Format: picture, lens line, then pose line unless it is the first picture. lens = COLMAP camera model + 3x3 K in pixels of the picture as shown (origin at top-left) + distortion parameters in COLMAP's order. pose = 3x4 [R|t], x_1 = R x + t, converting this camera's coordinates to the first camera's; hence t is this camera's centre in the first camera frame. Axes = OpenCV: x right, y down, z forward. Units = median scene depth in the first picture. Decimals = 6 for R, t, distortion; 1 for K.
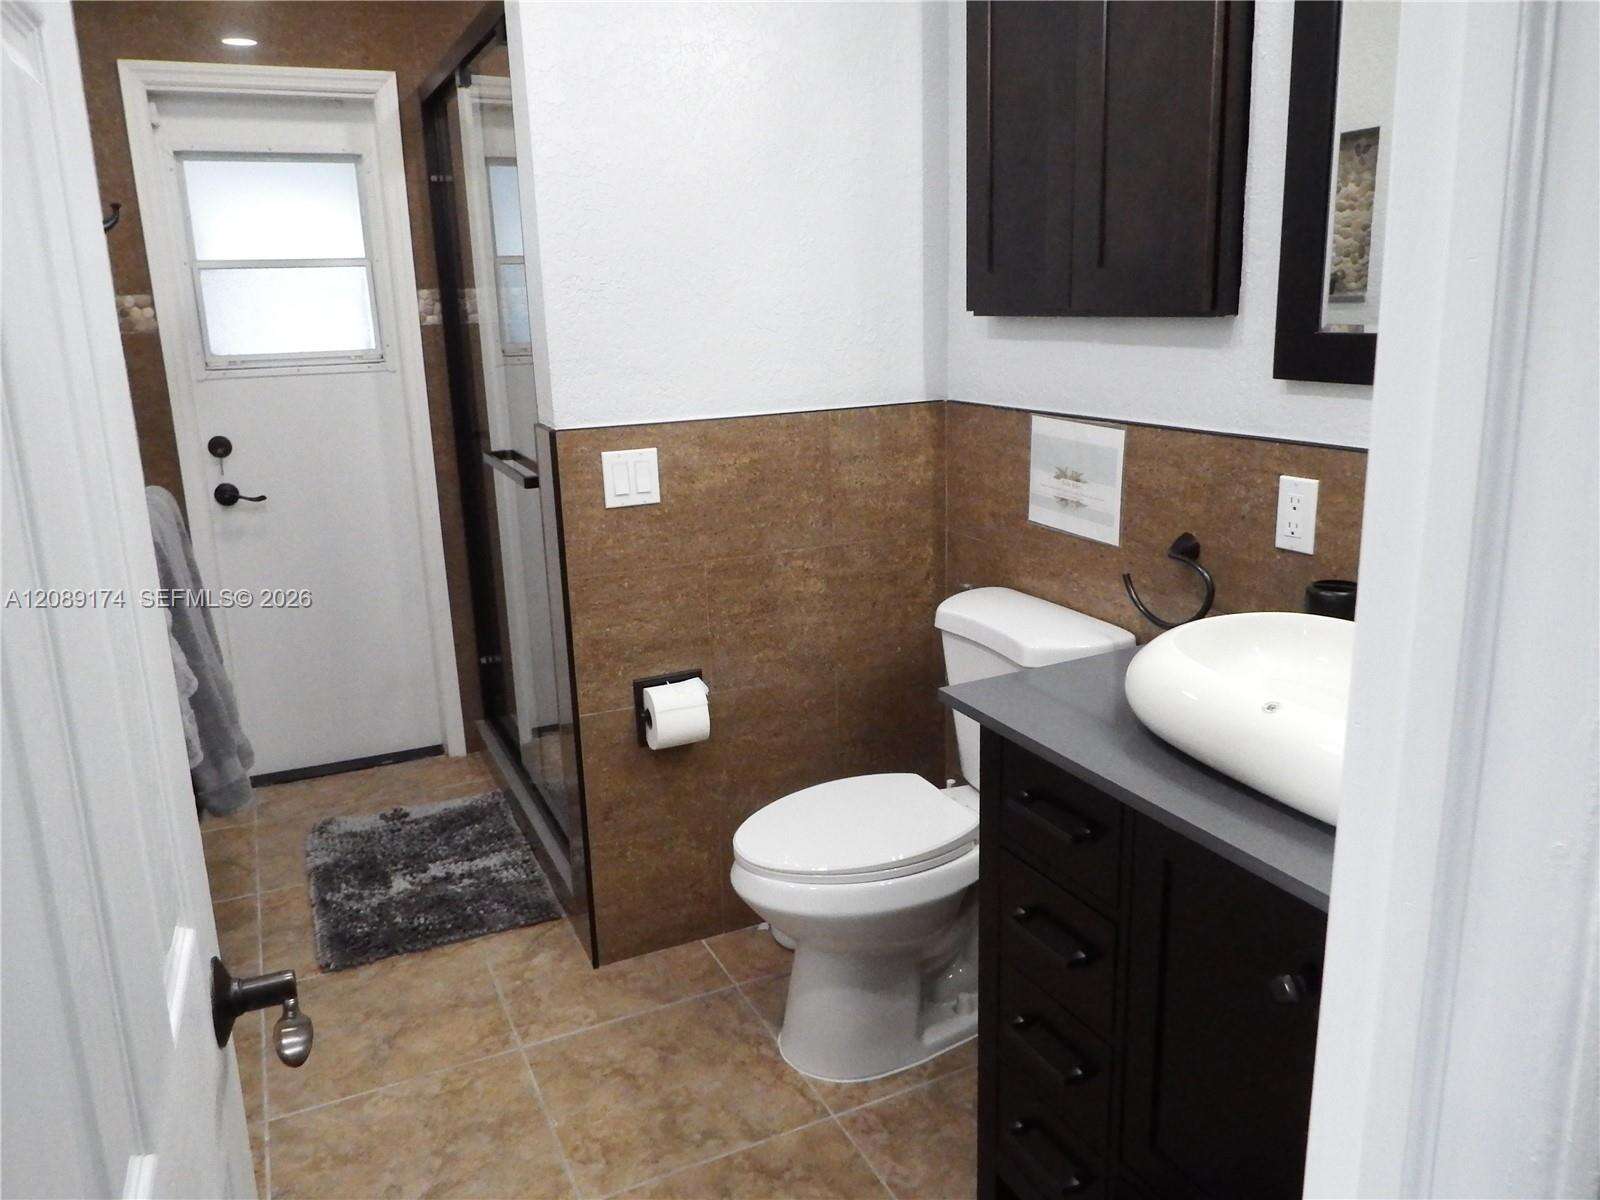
lens RADIAL K [[1159.6, 0, 793.1], [0, 1159.6, 607.4], [0, 0, 1]] dist [-0.011470, 0.005862]
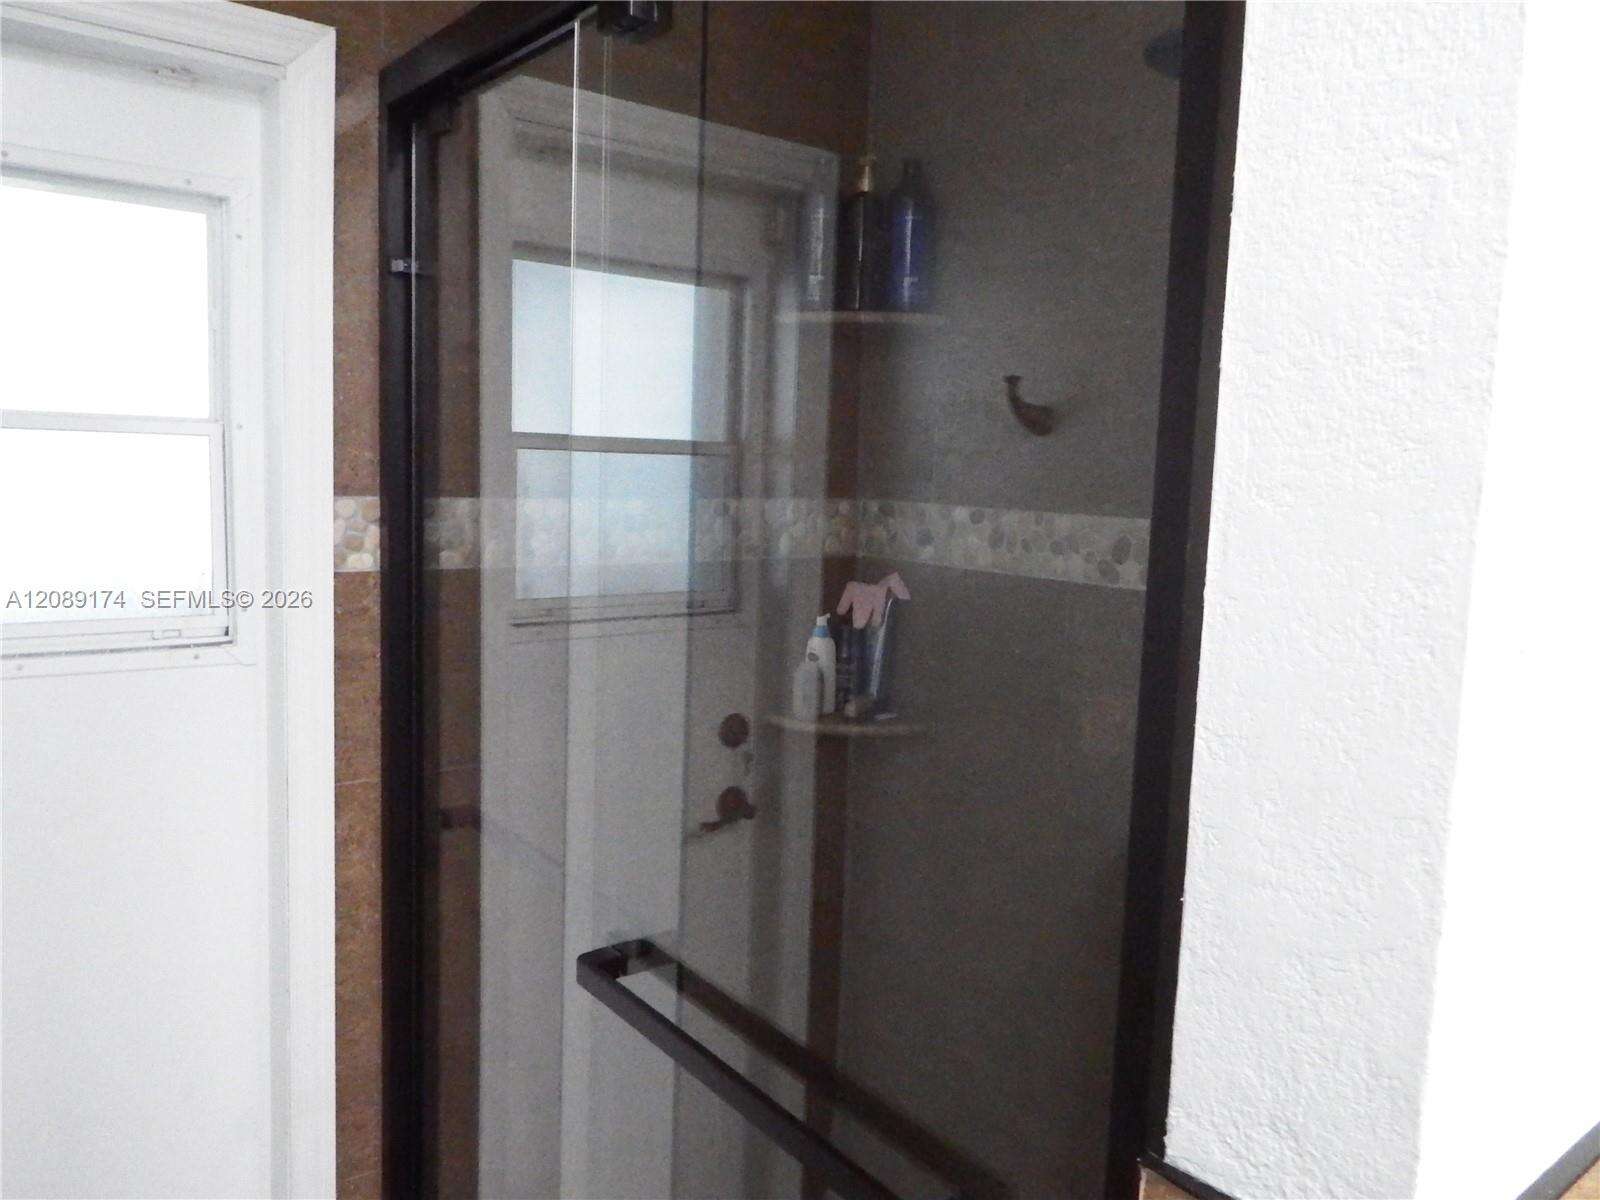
lens RADIAL K [[1159.6, 0, 799.8], [0, 1159.6, 595.0], [0, 0, 1]] dist [-0.011470, 0.005862]
pose [[0.970881, 0.043957, 0.235494, -0.359487], [-0.008861, 0.988938, -0.148062, -0.243119], [-0.239398, 0.141664, 0.960531, 0.752285]]
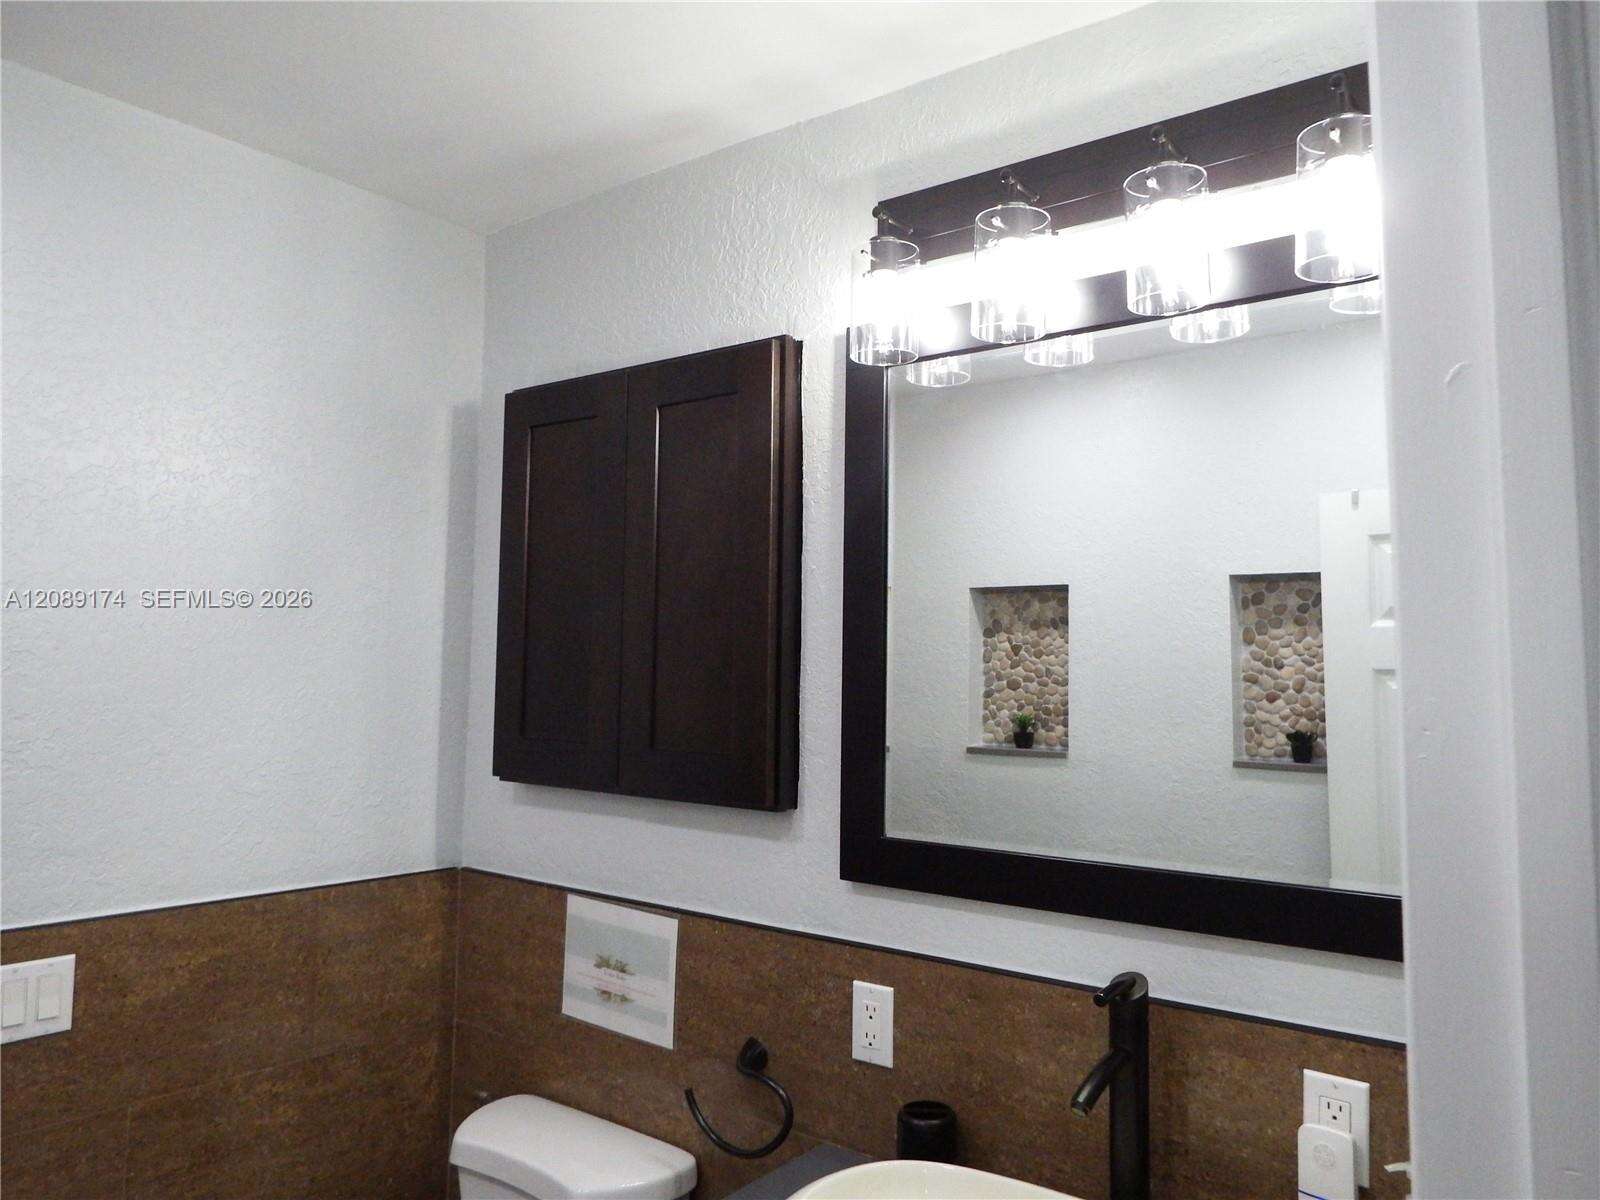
lens RADIAL K [[1159.6, 0, 812.8], [0, 1159.6, 602.1], [0, 0, 1]] dist [-0.011470, 0.005862]
pose [[0.886897, 0.078670, 0.455220, -0.050606], [0.072908, 0.949209, -0.306084, -0.087680], [-0.456178, 0.304654, 0.836114, 0.085514]]
